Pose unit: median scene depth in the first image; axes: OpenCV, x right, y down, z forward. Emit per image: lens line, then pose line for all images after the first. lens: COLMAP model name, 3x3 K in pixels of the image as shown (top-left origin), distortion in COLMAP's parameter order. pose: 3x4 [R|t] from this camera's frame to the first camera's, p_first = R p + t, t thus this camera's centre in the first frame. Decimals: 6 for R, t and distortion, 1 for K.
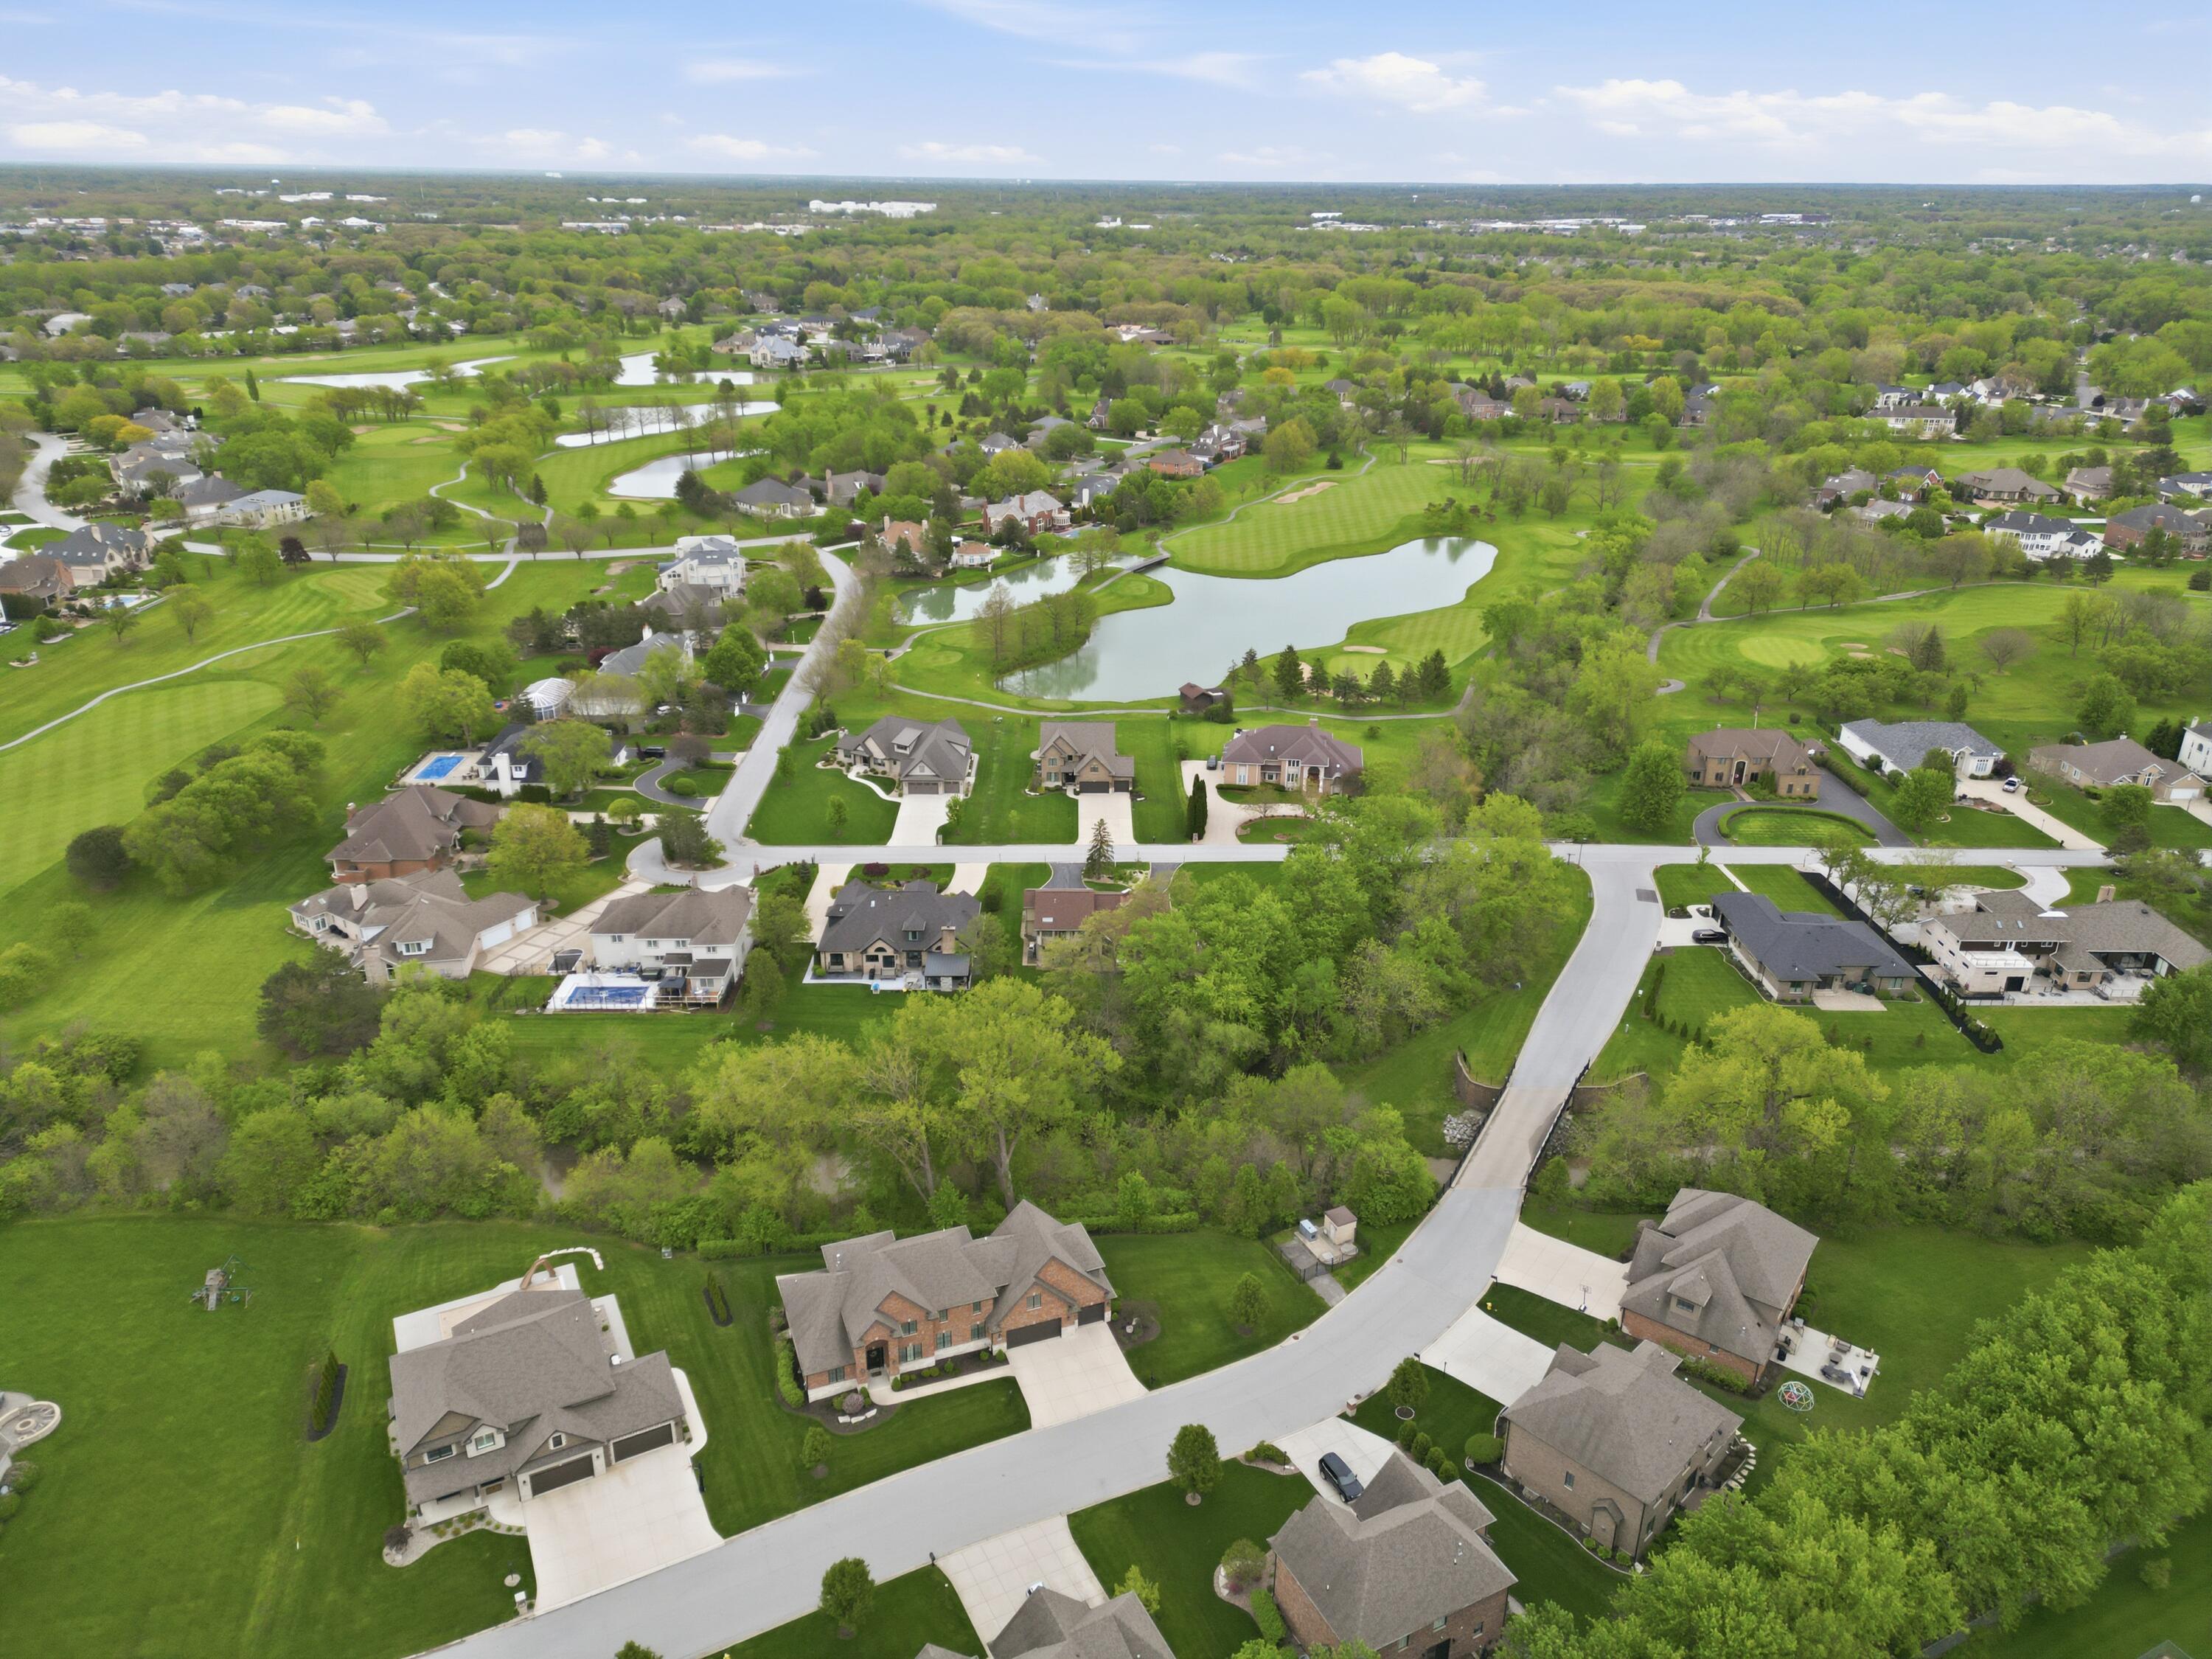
lens RADIAL K [[1531.4, 0, 1115.6], [0, 1531.4, 830.3], [0, 0, 1]] dist [0.094525, -0.100136]
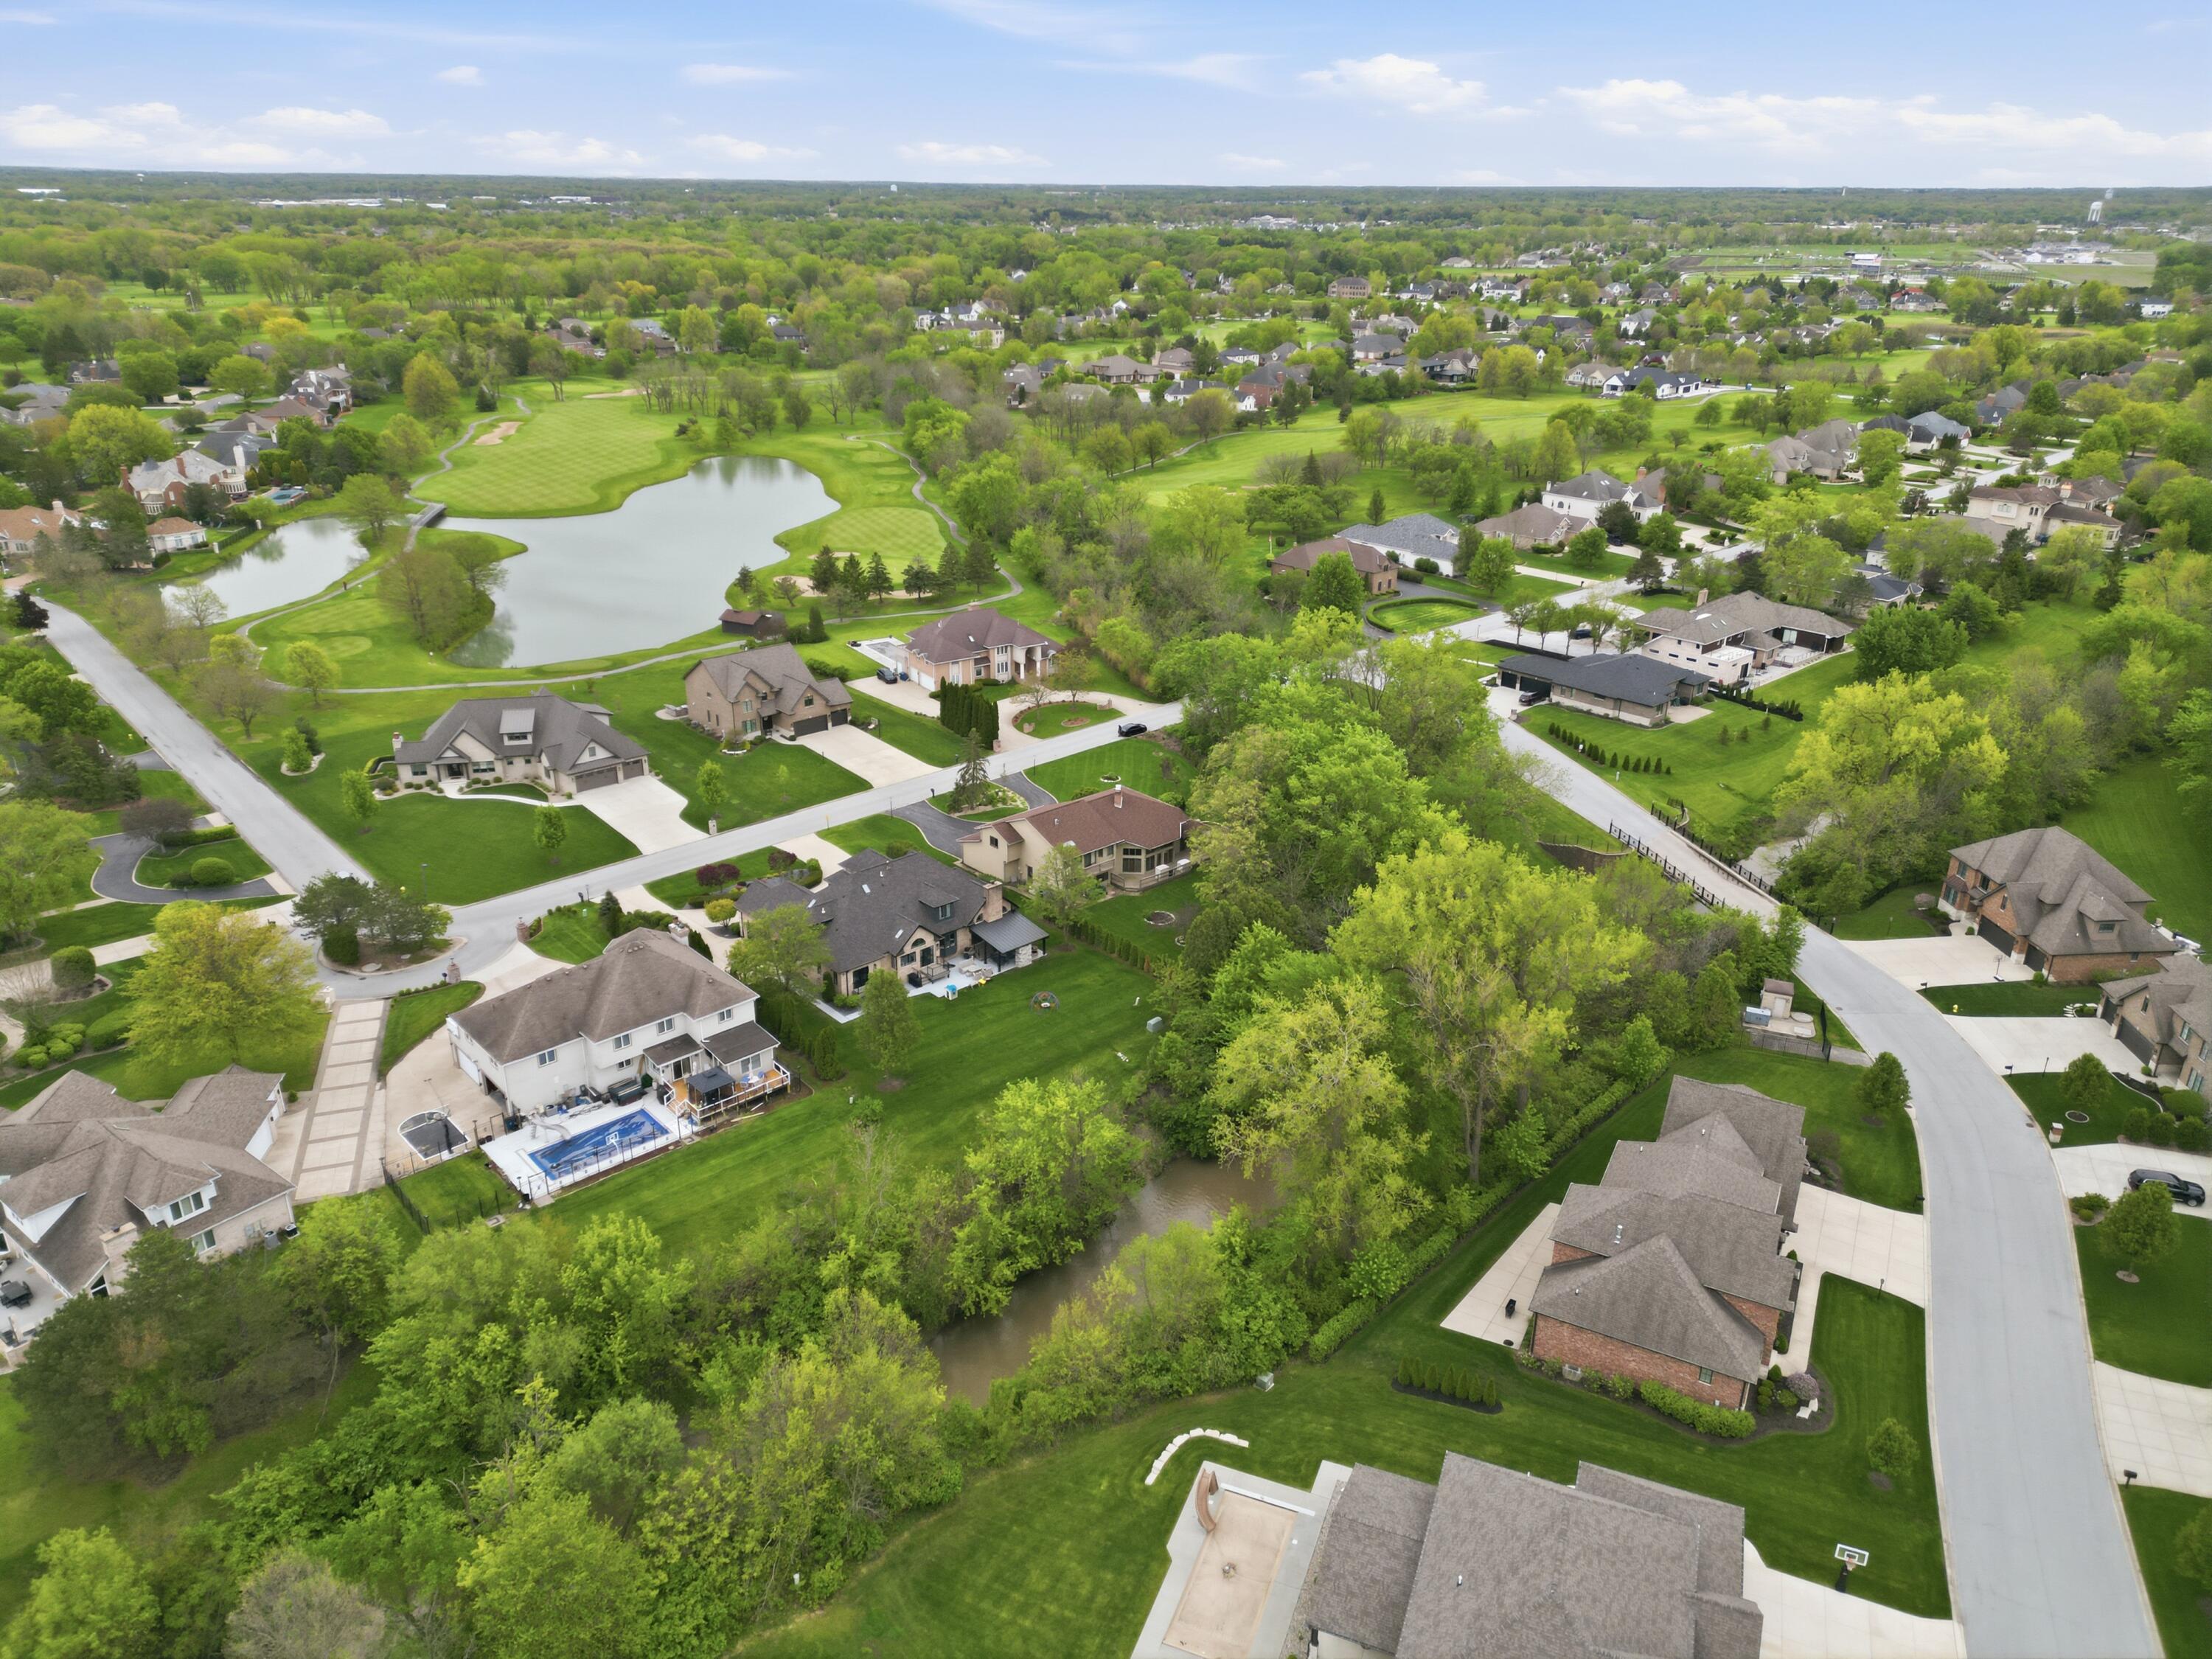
lens RADIAL K [[1531.4, 0, 1115.6], [0, 1531.4, 830.3], [0, 0, 1]] dist [0.094525, -0.100136]
pose [[0.751547, -0.257569, 0.607318, -0.492984], [0.255632, 0.962404, 0.091824, -0.012091], [-0.608136, 0.086240, 0.789135, 0.390708]]
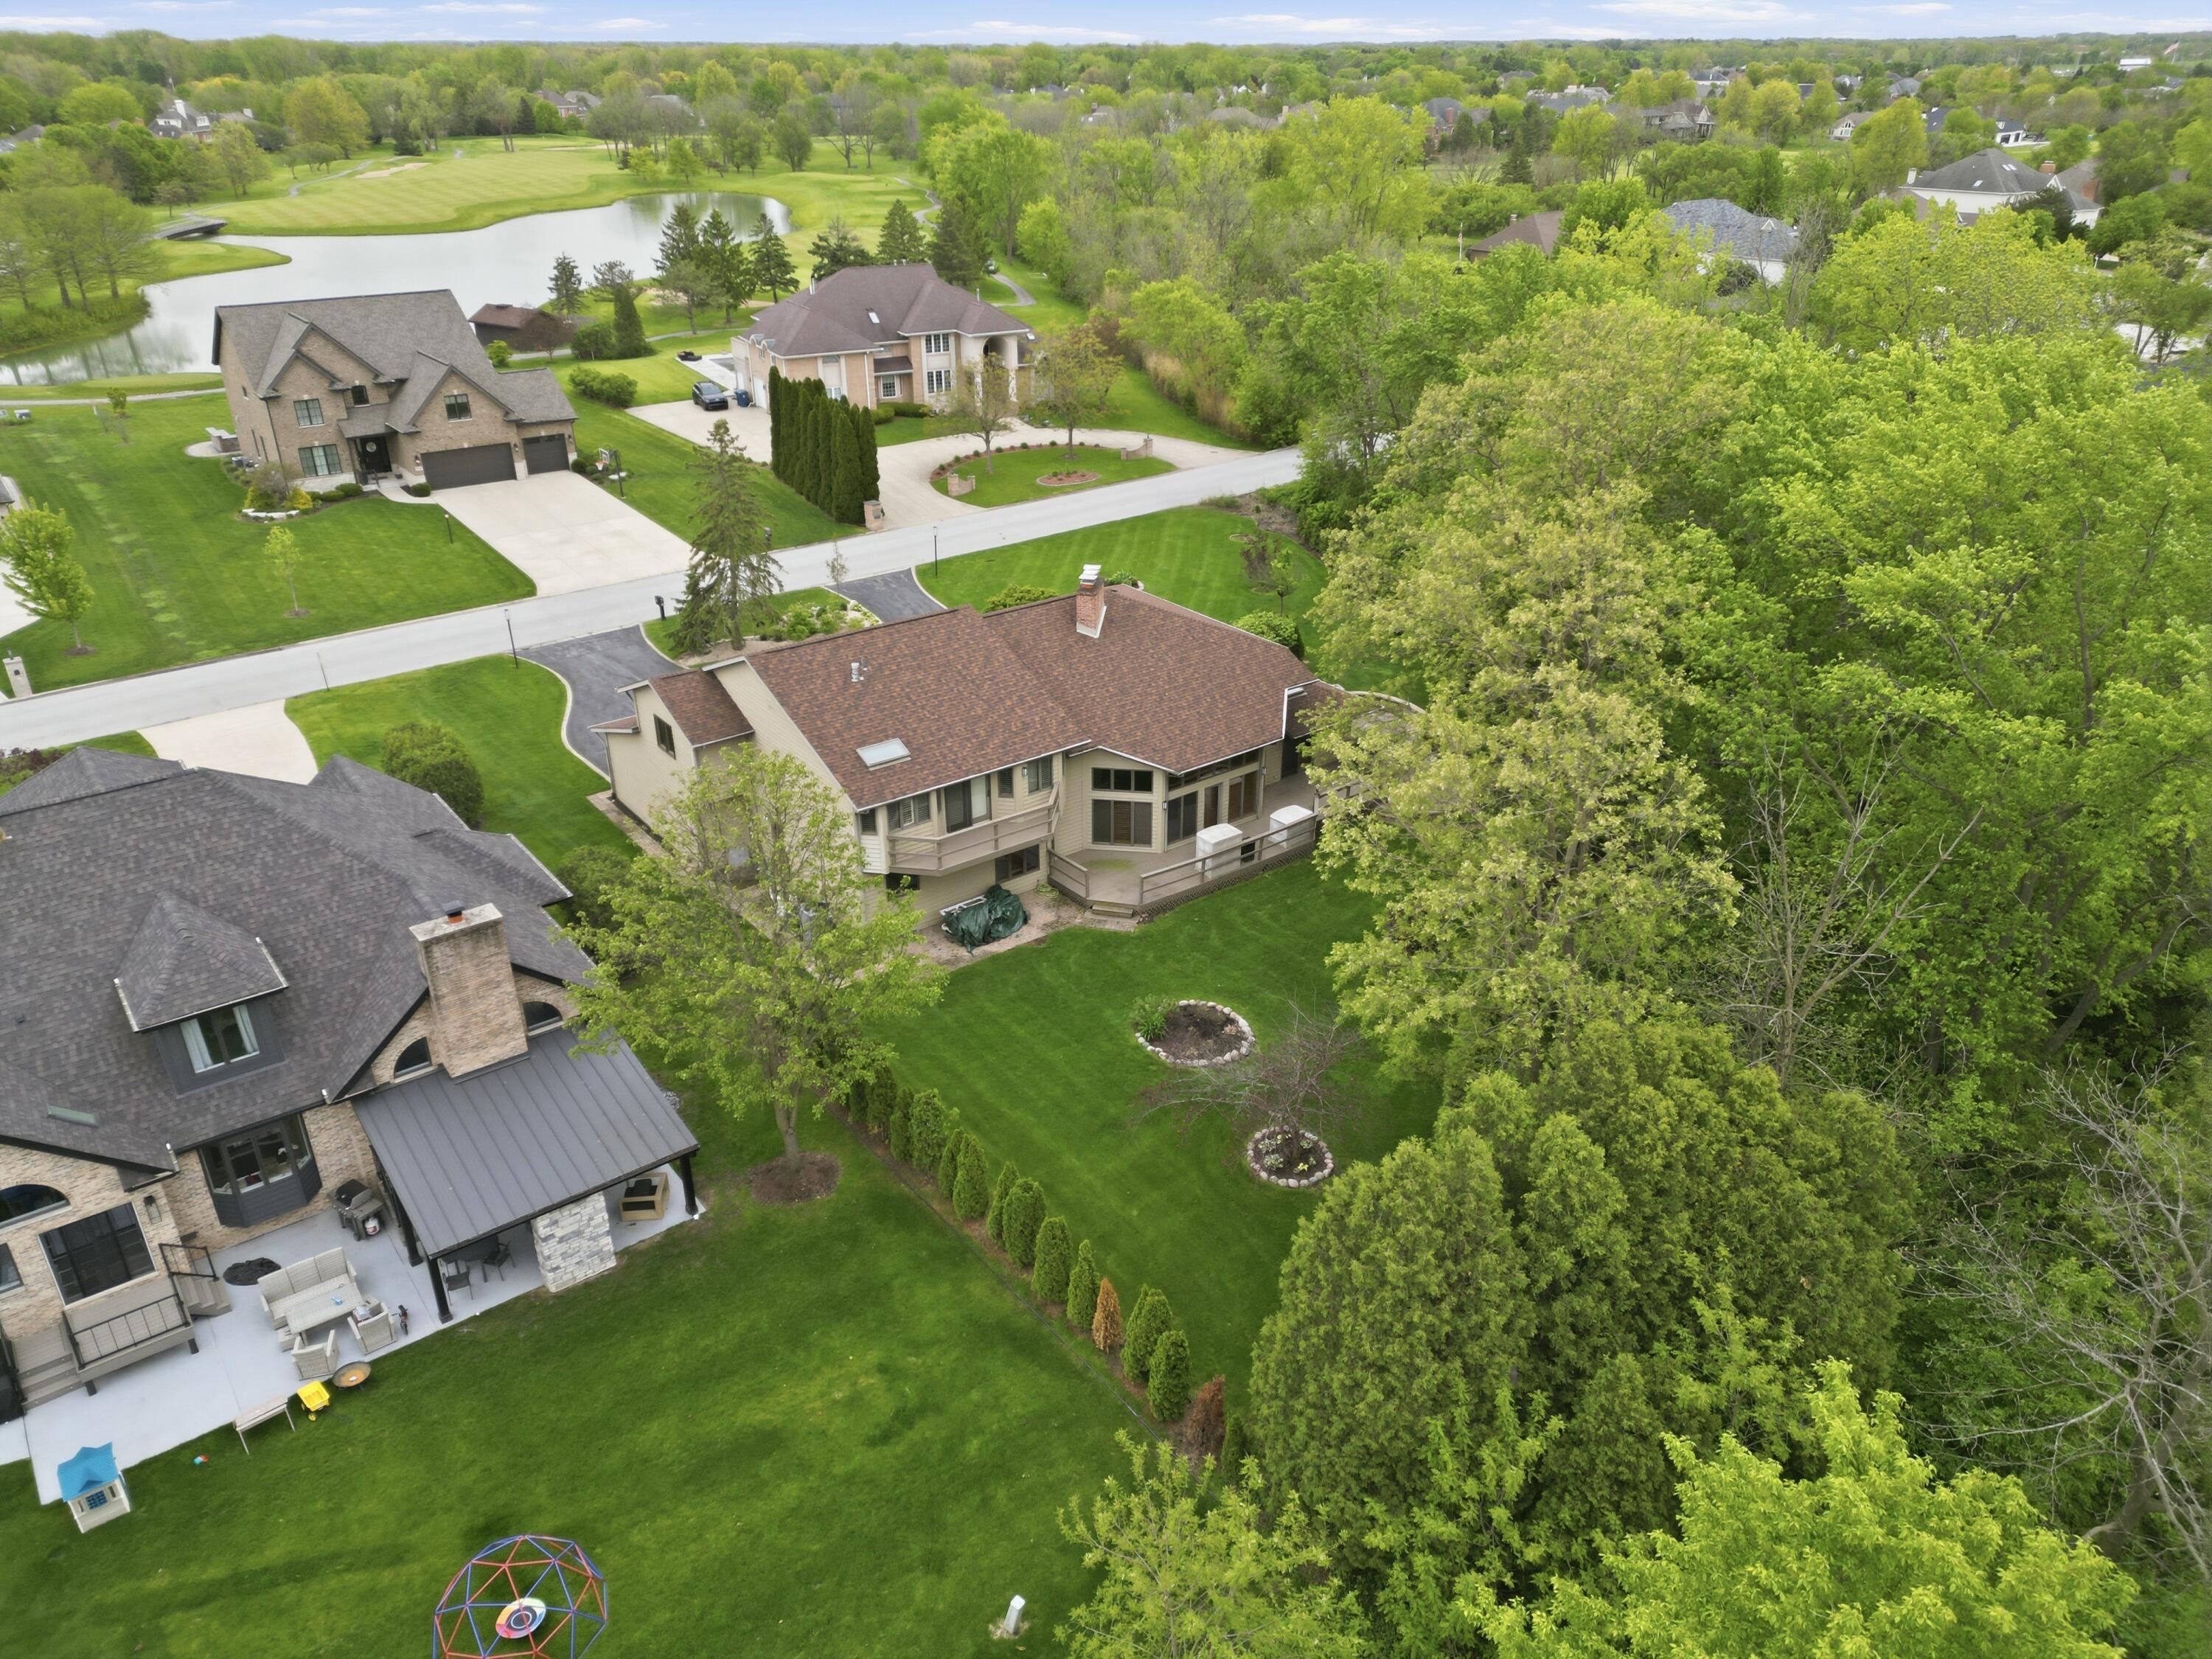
lens RADIAL K [[1531.4, 0, 1115.6], [0, 1531.4, 830.3], [0, 0, 1]] dist [0.094525, -0.100136]
pose [[0.799997, -0.277537, 0.531956, -0.137860], [0.240192, 0.960585, 0.139946, 0.047457], [-0.549829, 0.015815, 0.835127, 0.812824]]
